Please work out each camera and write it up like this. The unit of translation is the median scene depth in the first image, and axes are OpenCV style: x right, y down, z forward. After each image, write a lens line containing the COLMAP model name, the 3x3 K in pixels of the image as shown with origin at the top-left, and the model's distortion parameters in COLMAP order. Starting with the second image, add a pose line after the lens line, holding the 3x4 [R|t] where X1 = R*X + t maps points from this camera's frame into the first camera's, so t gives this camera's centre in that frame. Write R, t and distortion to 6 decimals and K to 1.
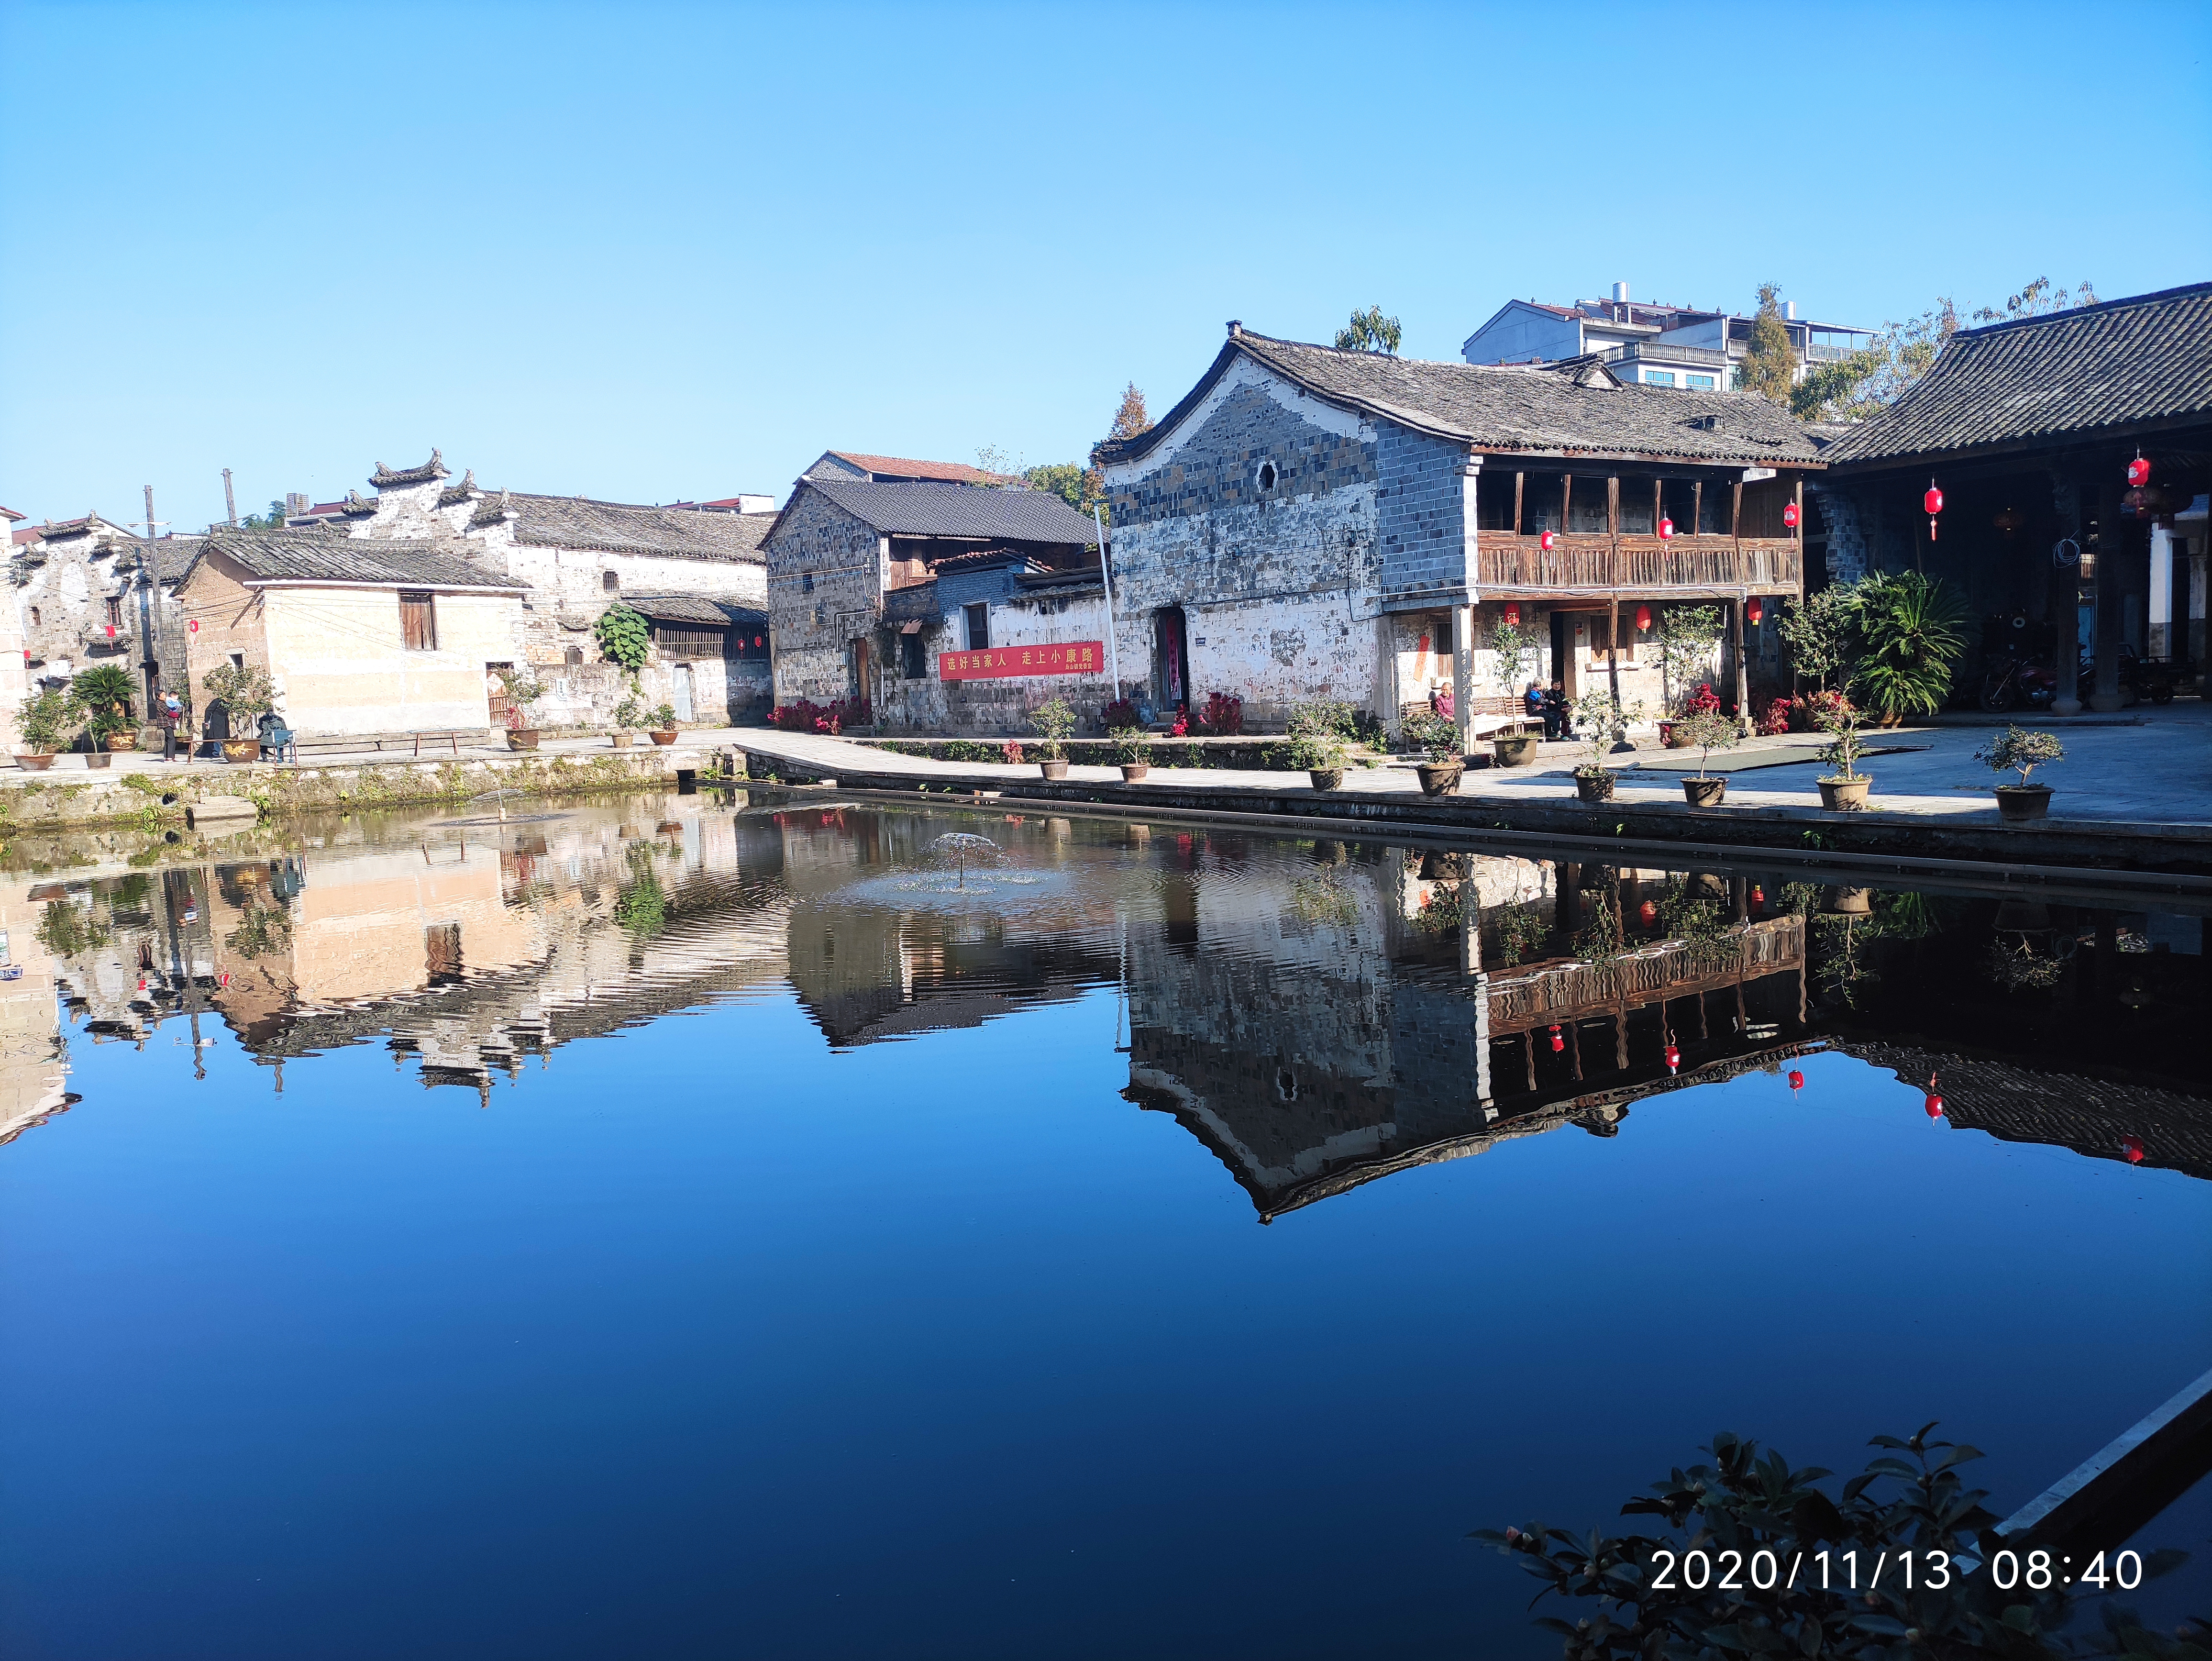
lens RADIAL K [[1659.3, 0, 1106.0], [0, 1659.3, 830.5], [0, 0, 1]] dist [0.000439, -0.004123]
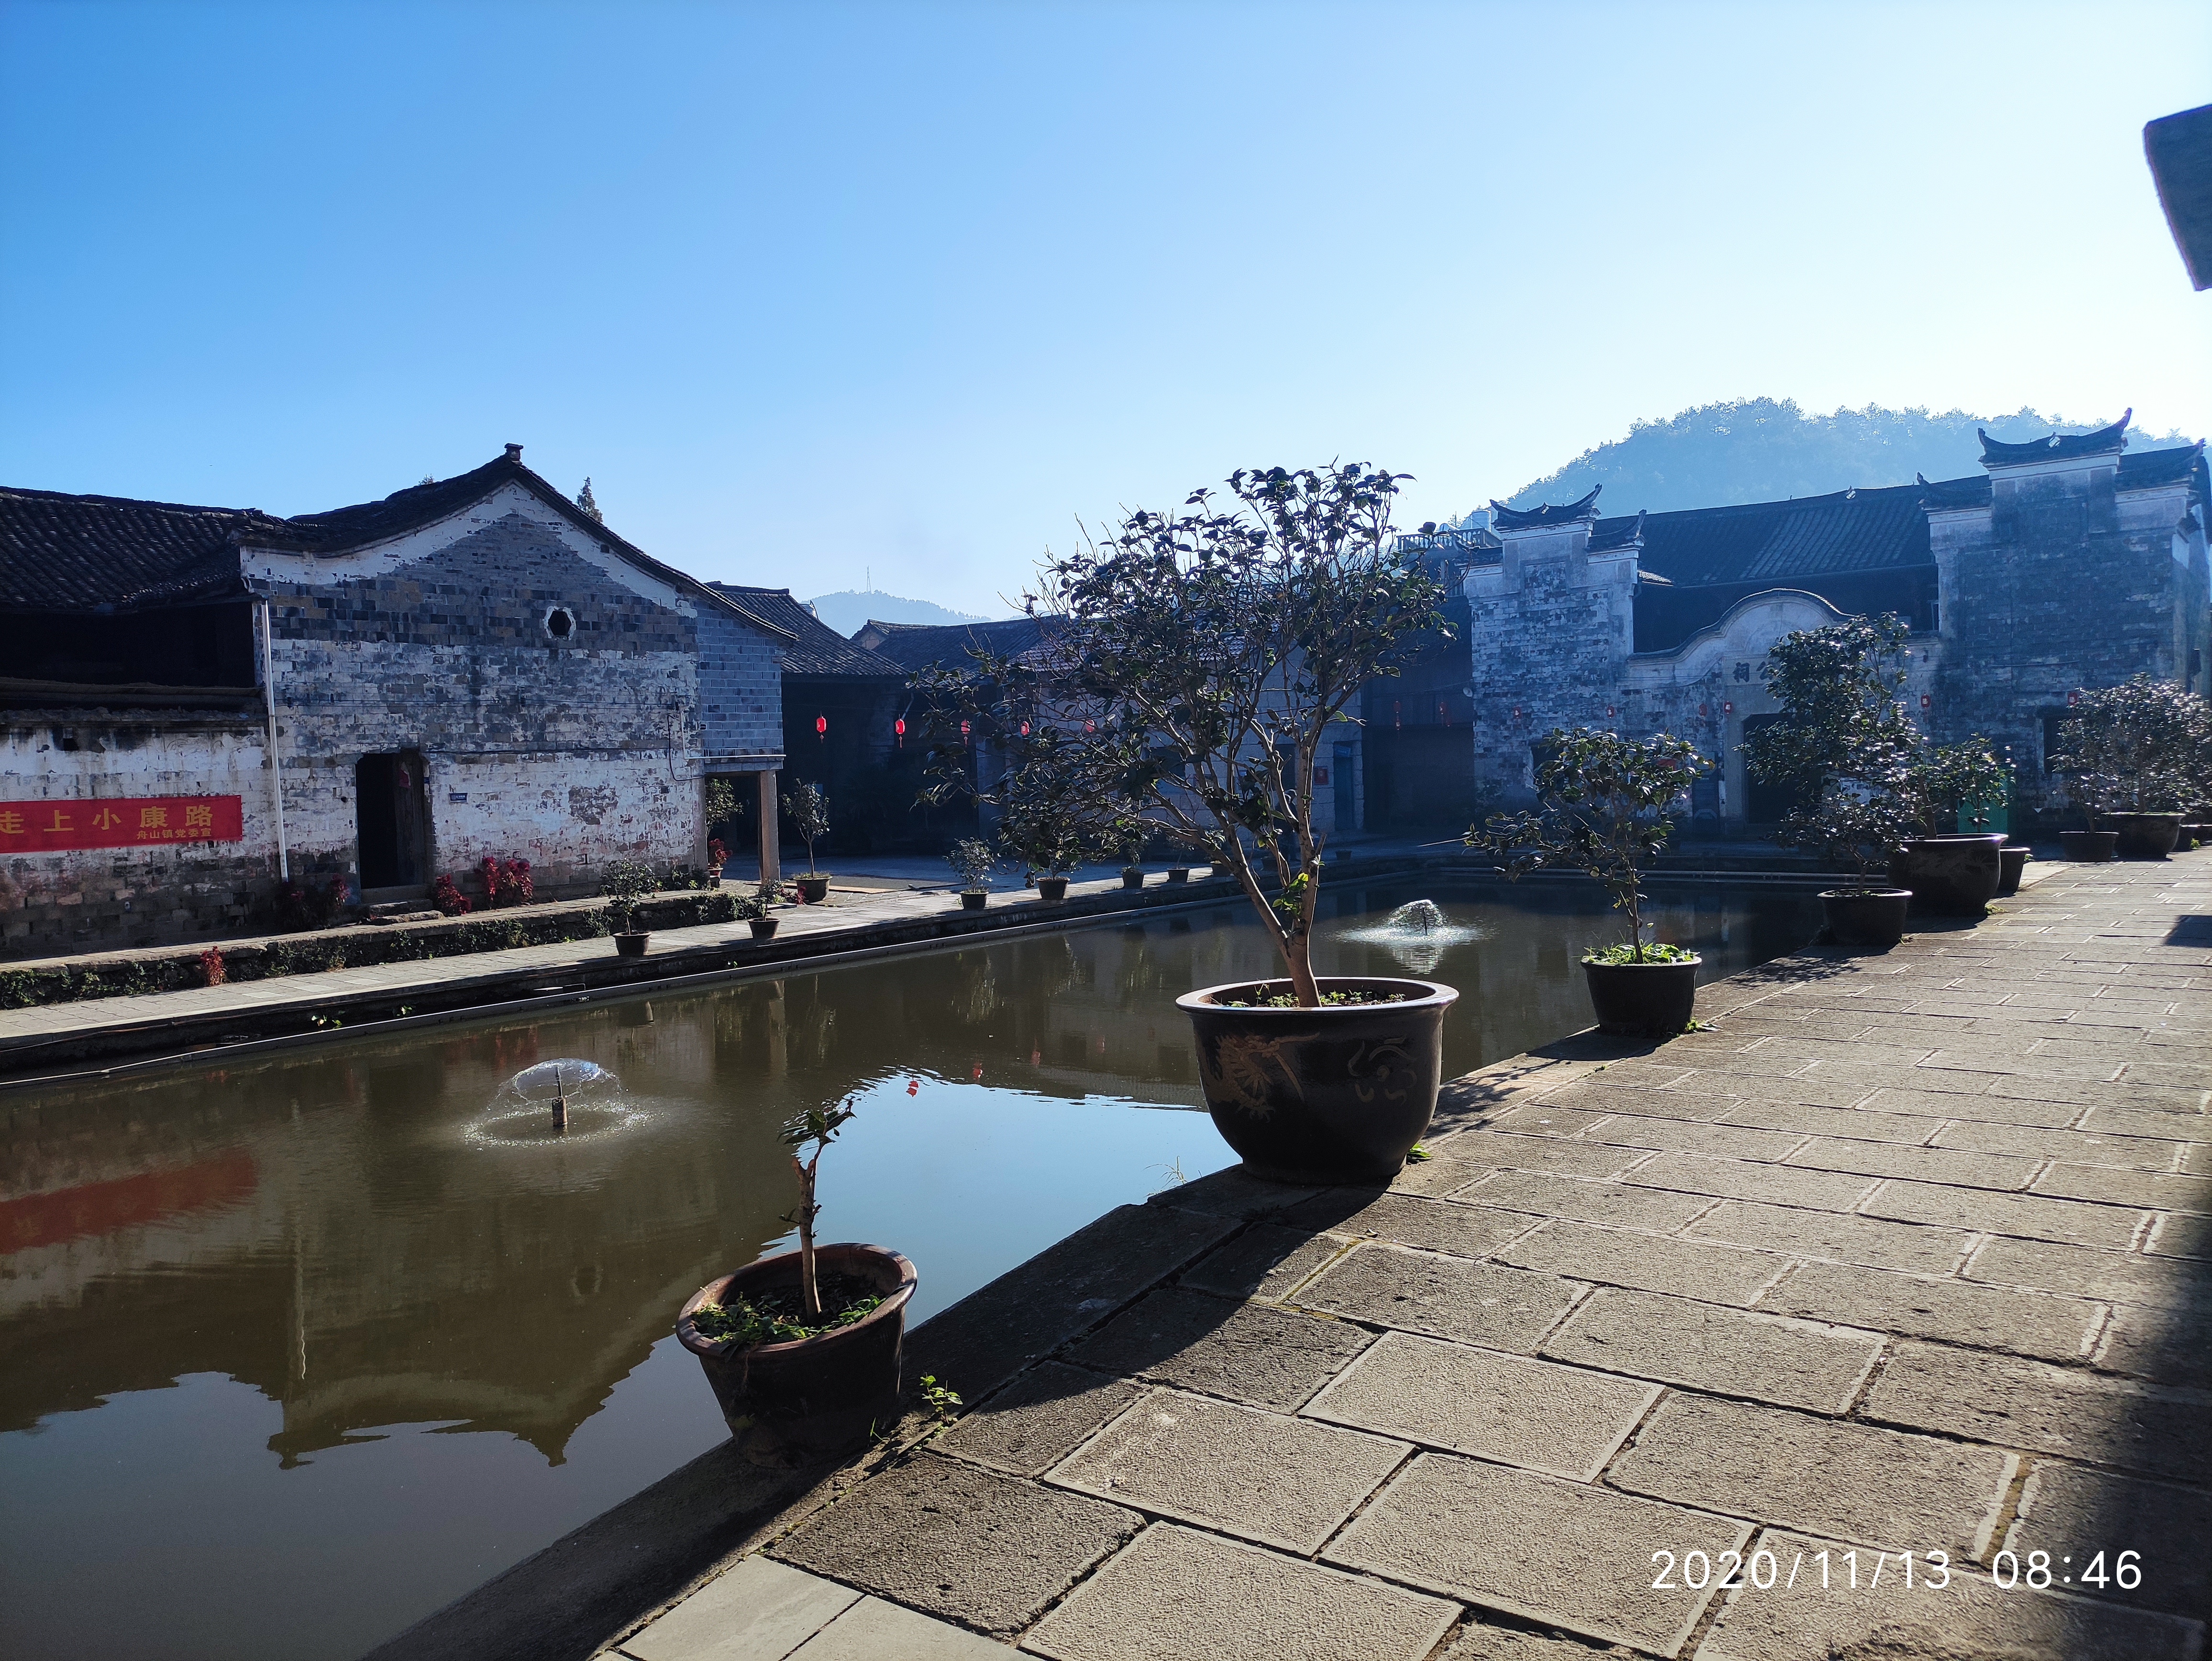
lens RADIAL K [[1659.3, 0, 1106.0], [0, 1659.3, 830.5], [0, 0, 1]] dist [0.000439, -0.004123]
pose [[-0.290421, 0.018611, 0.956718, -0.859971], [0.135490, 0.990538, 0.021861, -0.074472], [-0.947258, 0.135974, -0.290194, 0.969596]]
